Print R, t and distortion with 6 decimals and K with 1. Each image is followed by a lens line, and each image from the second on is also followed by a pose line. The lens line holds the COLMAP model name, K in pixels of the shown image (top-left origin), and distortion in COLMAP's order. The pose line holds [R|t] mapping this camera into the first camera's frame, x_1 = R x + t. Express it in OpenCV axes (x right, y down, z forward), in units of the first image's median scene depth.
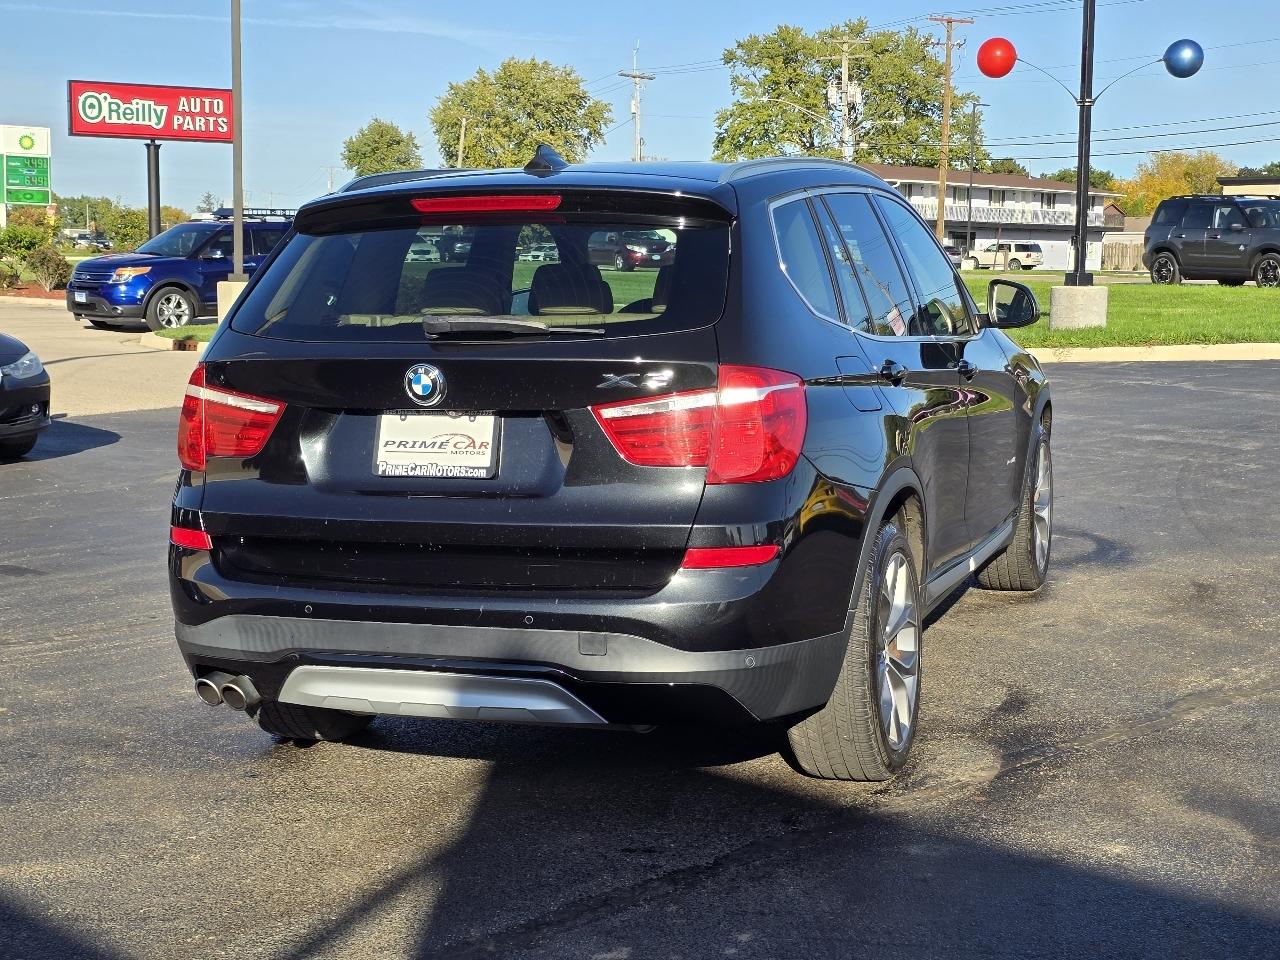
lens RADIAL K [[1938.0, 0, 640.0], [0, 1938.0, 480.0], [0, 0, 1]] dist [0.226896, -0.892365]
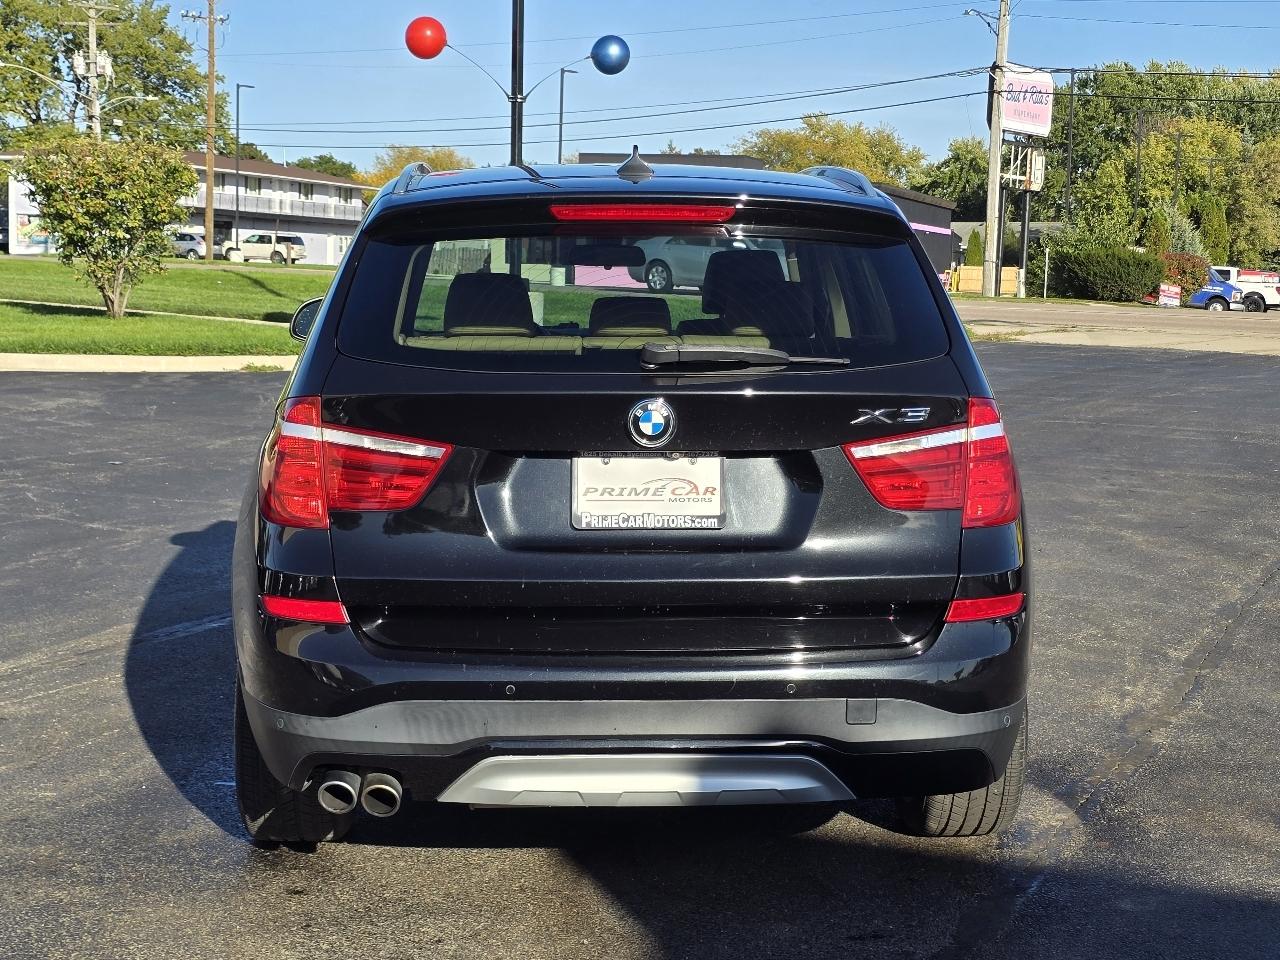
lens RADIAL K [[2056.2, 0, 640.0], [0, 2056.2, 480.0], [0, 0, 1]] dist [0.212999, -0.719896]
pose [[0.922129, -0.021970, 0.386258, -0.433997], [0.022587, 0.999741, 0.002941, -0.024386], [-0.386223, 0.006013, 0.922386, 0.145859]]
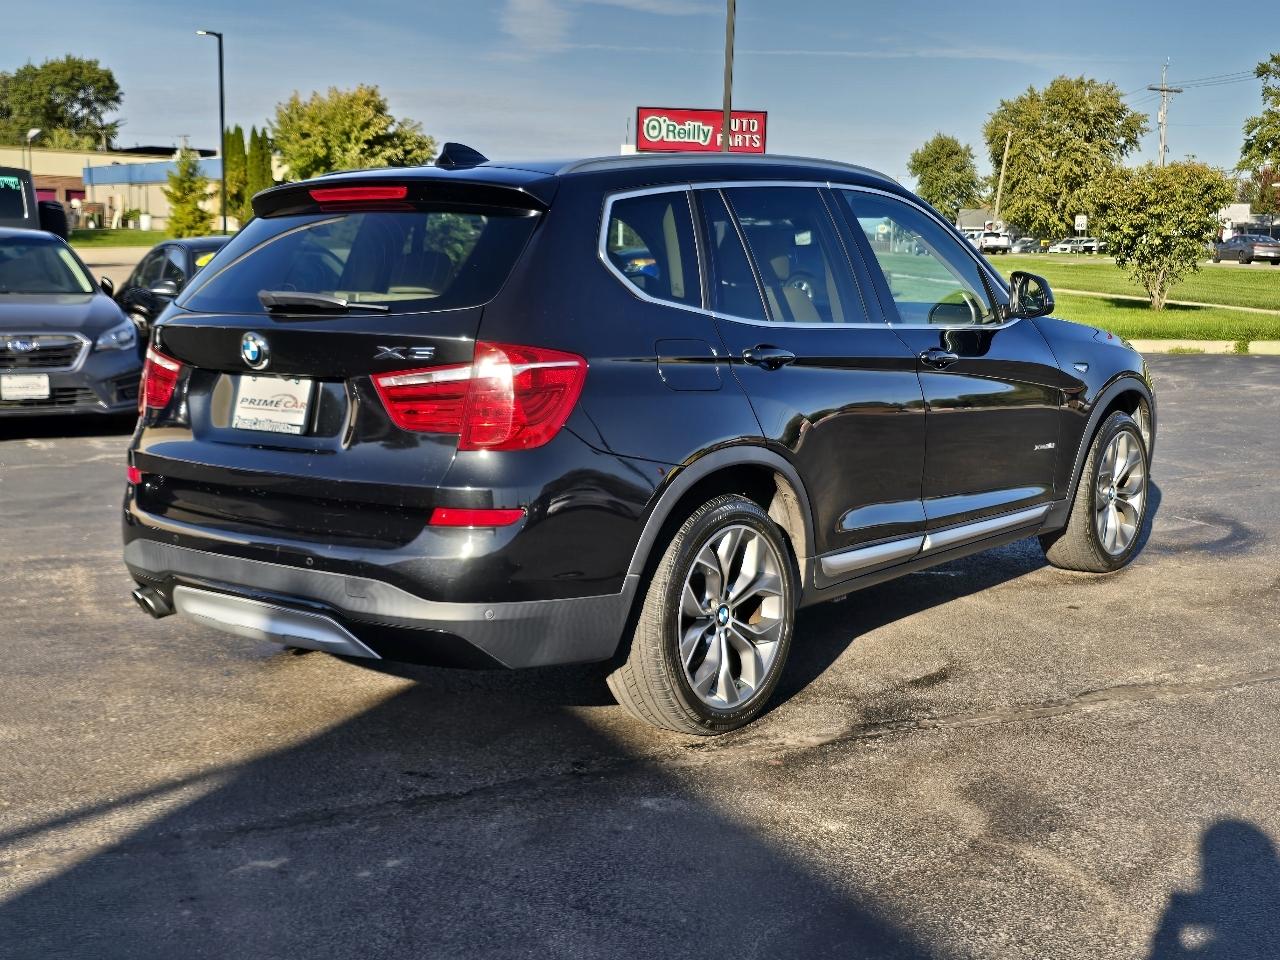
lens RADIAL K [[1615.6, 0, 640.0], [0, 1615.6, 480.0], [0, 0, 1]] dist [0.151826, -0.344032]
pose [[0.940877, 0.058382, -0.333681, 0.395303], [-0.049853, 0.998175, 0.034073, -0.015584], [0.335061, -0.015424, 0.942070, 0.156748]]
